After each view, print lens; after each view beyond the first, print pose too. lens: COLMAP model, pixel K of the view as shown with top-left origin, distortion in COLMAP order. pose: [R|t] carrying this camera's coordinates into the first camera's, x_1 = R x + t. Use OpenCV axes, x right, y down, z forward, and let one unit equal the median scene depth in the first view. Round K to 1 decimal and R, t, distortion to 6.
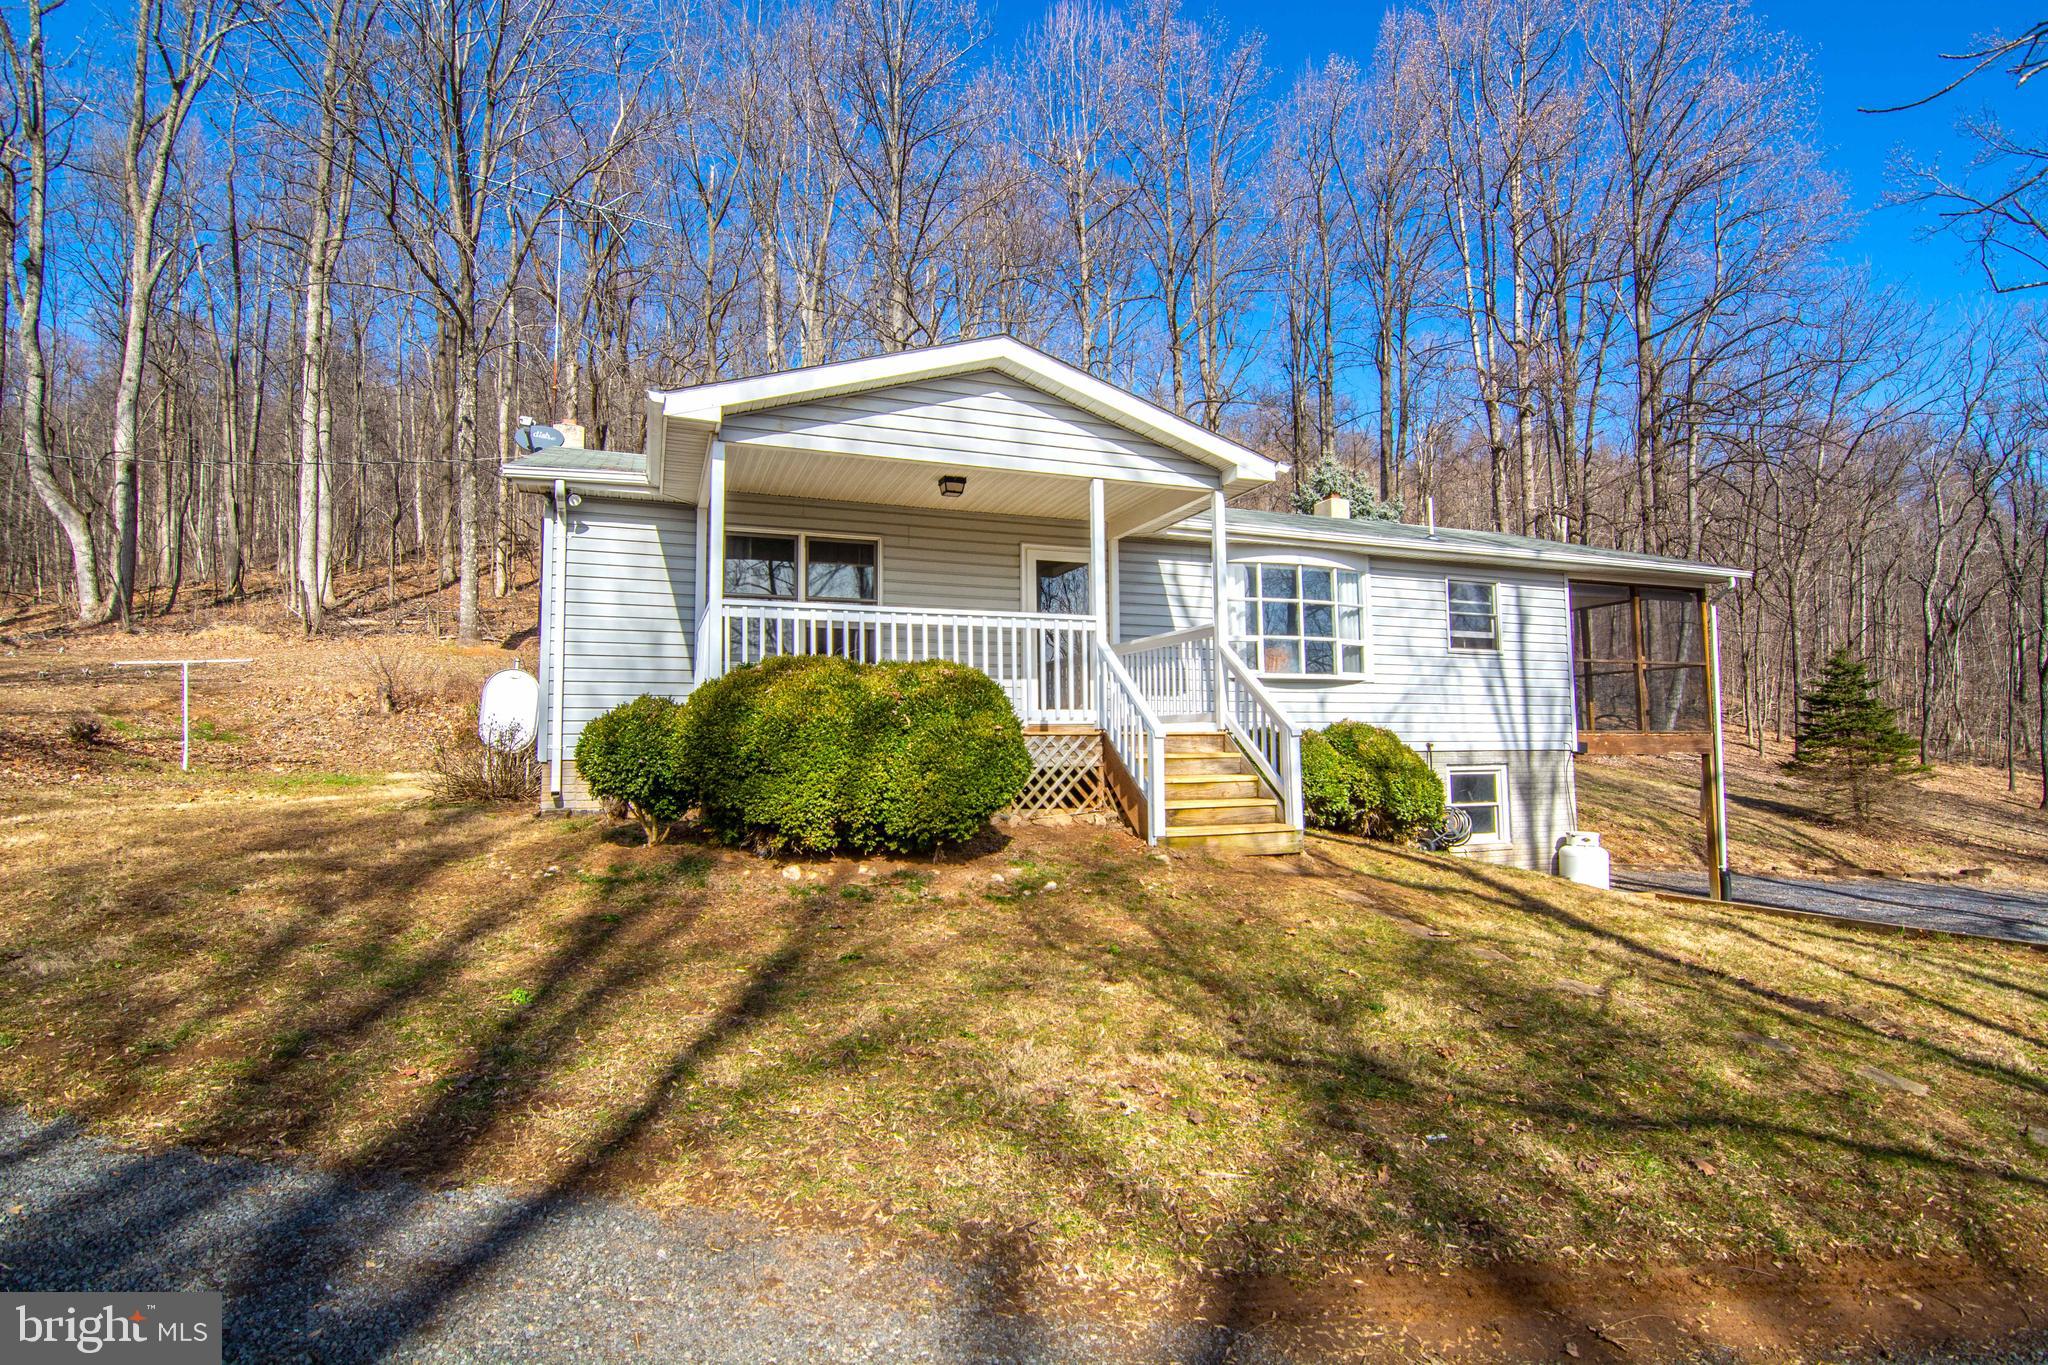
lens RADIAL K [[1000.9, 0, 1017.0], [0, 1000.9, 668.8], [0, 0, 1]] dist [-0.008292, -0.008309]
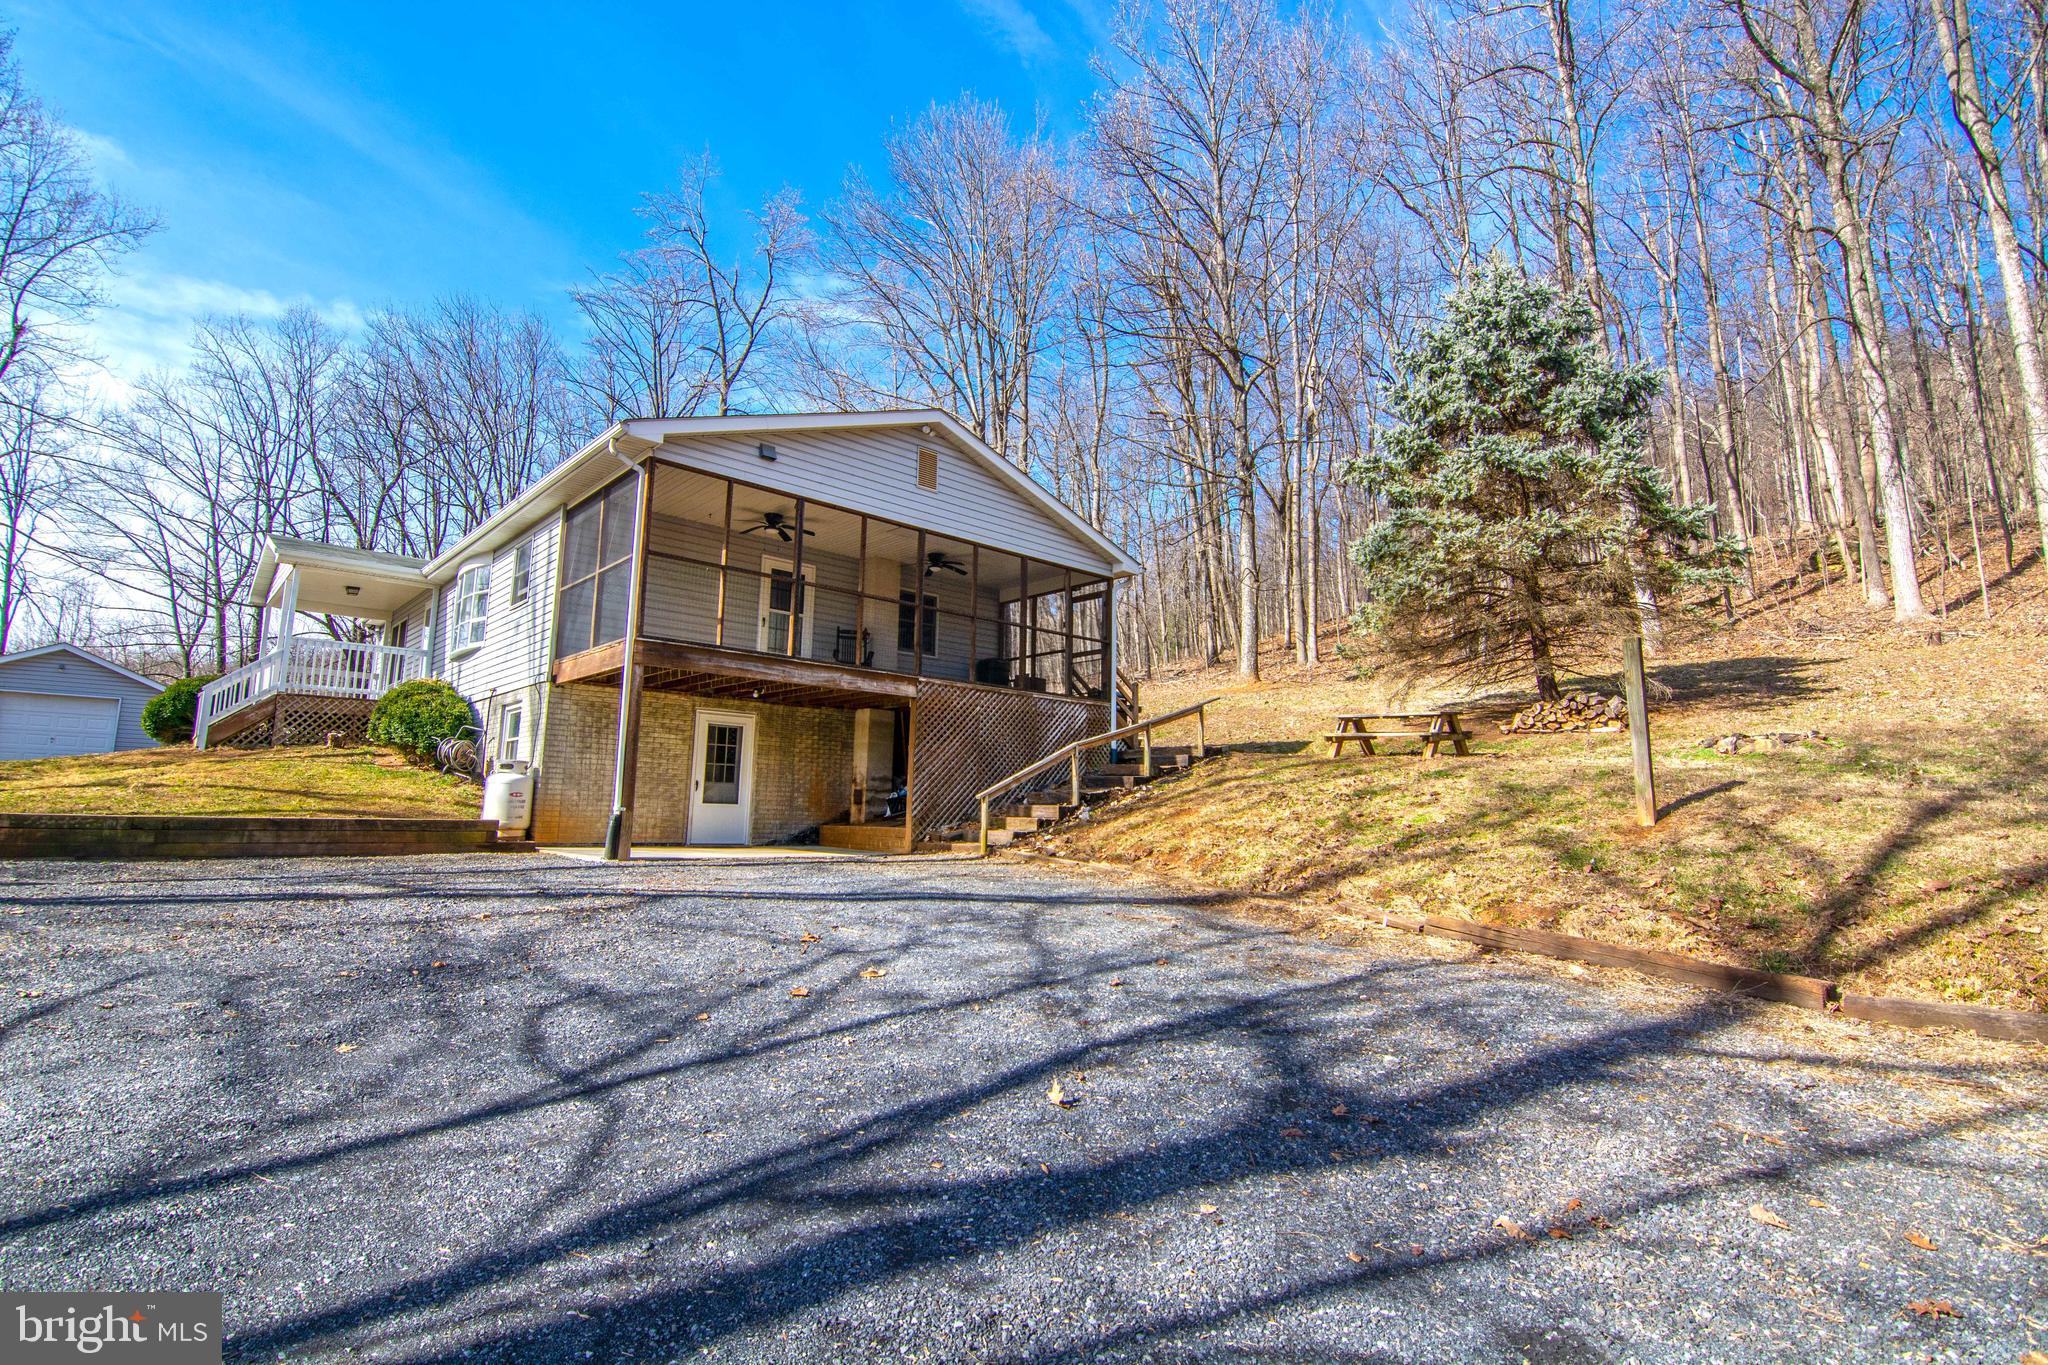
lens RADIAL K [[1000.9, 0, 1017.0], [0, 1000.9, 668.8], [0, 0, 1]] dist [-0.008292, -0.008309]
pose [[0.368699, -0.130224, -0.920382, 1.702410], [0.058328, 0.991428, -0.116910, 0.220732], [0.927717, -0.010580, 0.373135, 1.098779]]
